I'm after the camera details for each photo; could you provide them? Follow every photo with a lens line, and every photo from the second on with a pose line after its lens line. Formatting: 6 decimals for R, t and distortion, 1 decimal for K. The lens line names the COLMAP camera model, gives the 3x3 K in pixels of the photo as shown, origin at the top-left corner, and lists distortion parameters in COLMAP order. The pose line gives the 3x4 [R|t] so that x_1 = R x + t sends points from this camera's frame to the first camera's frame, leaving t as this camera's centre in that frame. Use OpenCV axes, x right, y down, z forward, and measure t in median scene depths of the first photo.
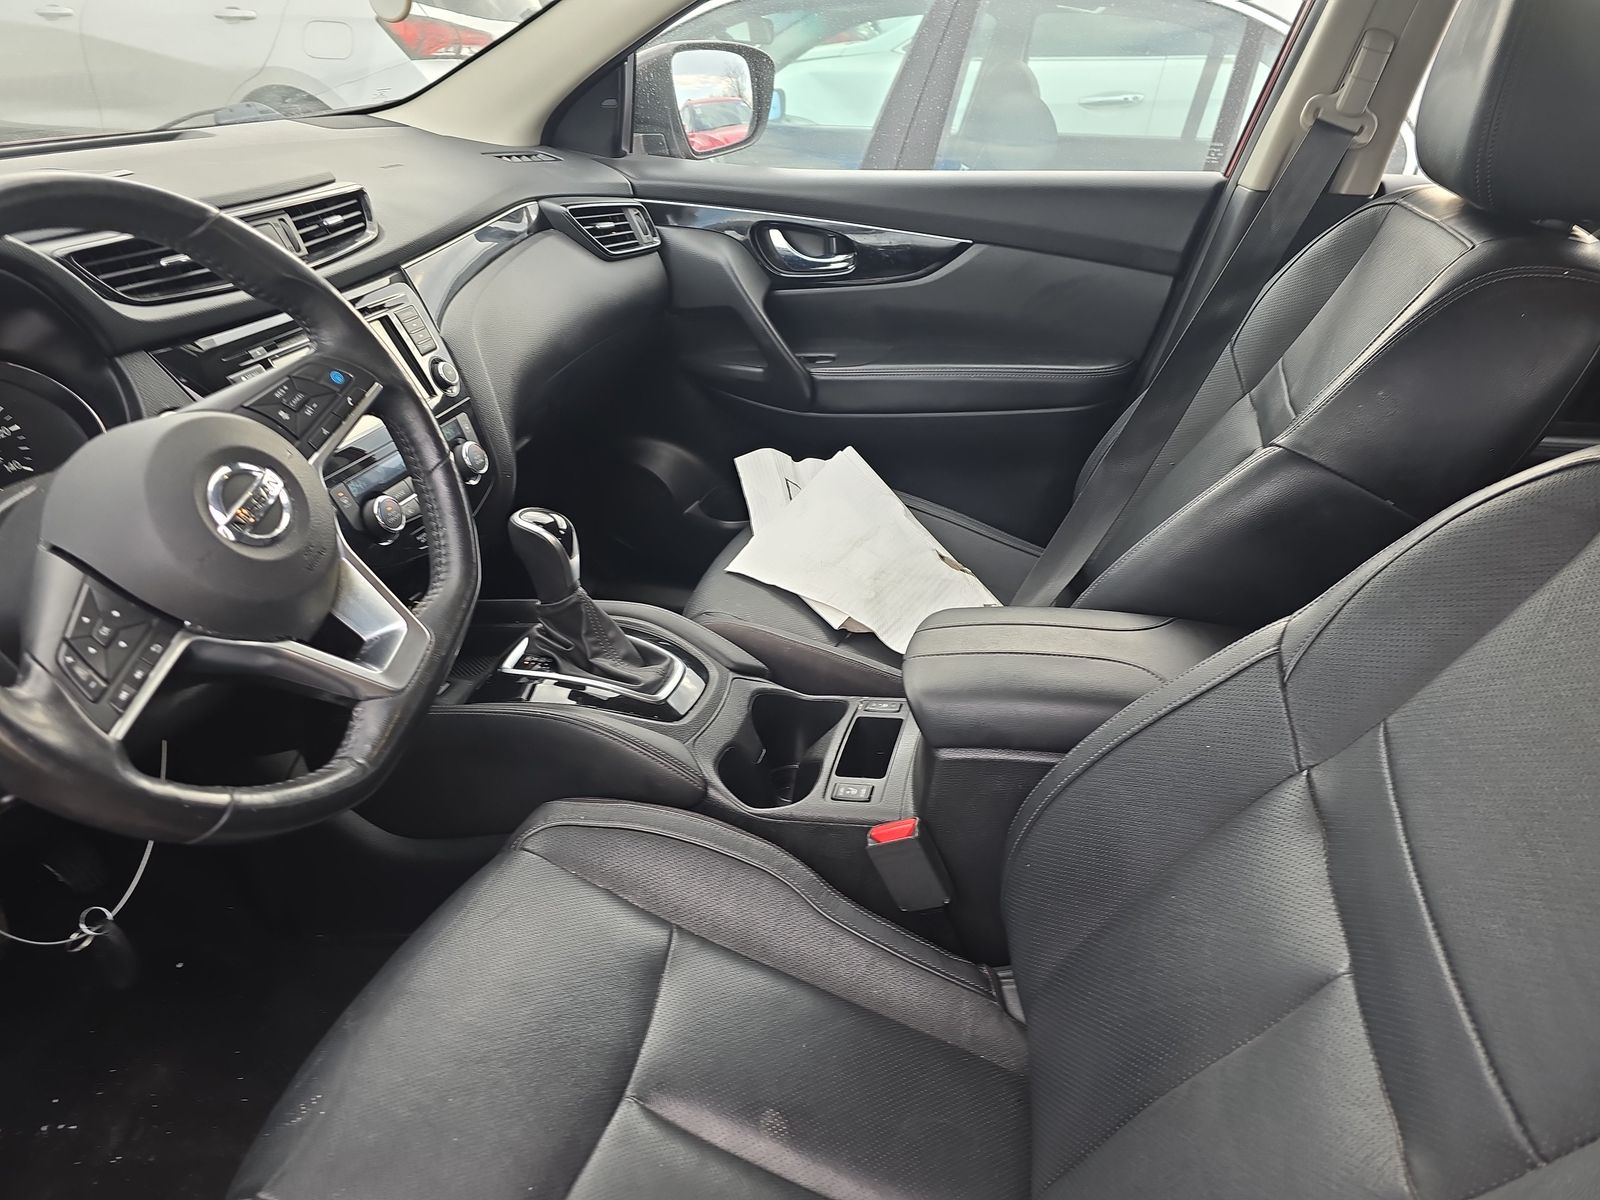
lens RADIAL K [[1081.3, 0, 800.7], [0, 1081.3, 588.7], [0, 0, 1]] dist [0.063689, -0.055631]
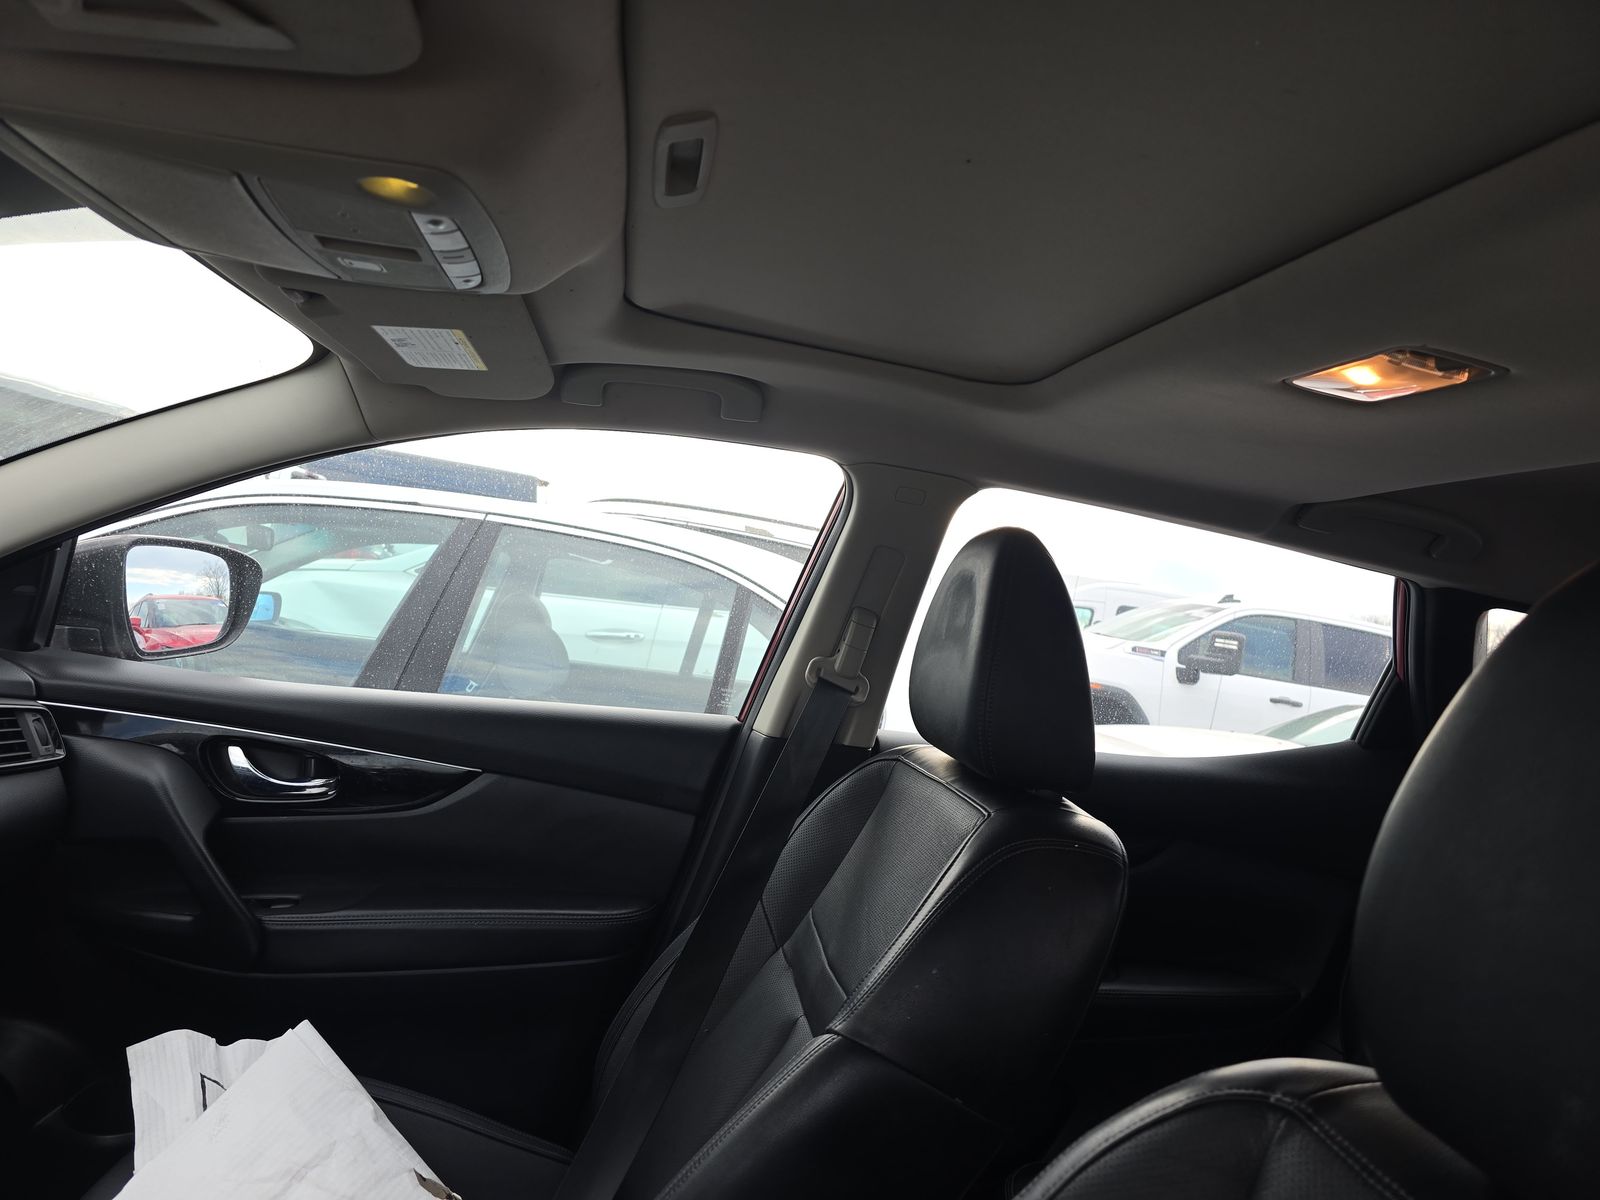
lens RADIAL K [[1081.3, 0, 800.7], [0, 1081.3, 588.7], [0, 0, 1]] dist [0.063689, -0.055631]
pose [[0.906128, 0.109129, 0.408685, 0.012338], [0.082380, 0.902124, -0.423540, -0.050209], [-0.414905, 0.417448, 0.808449, 0.099871]]
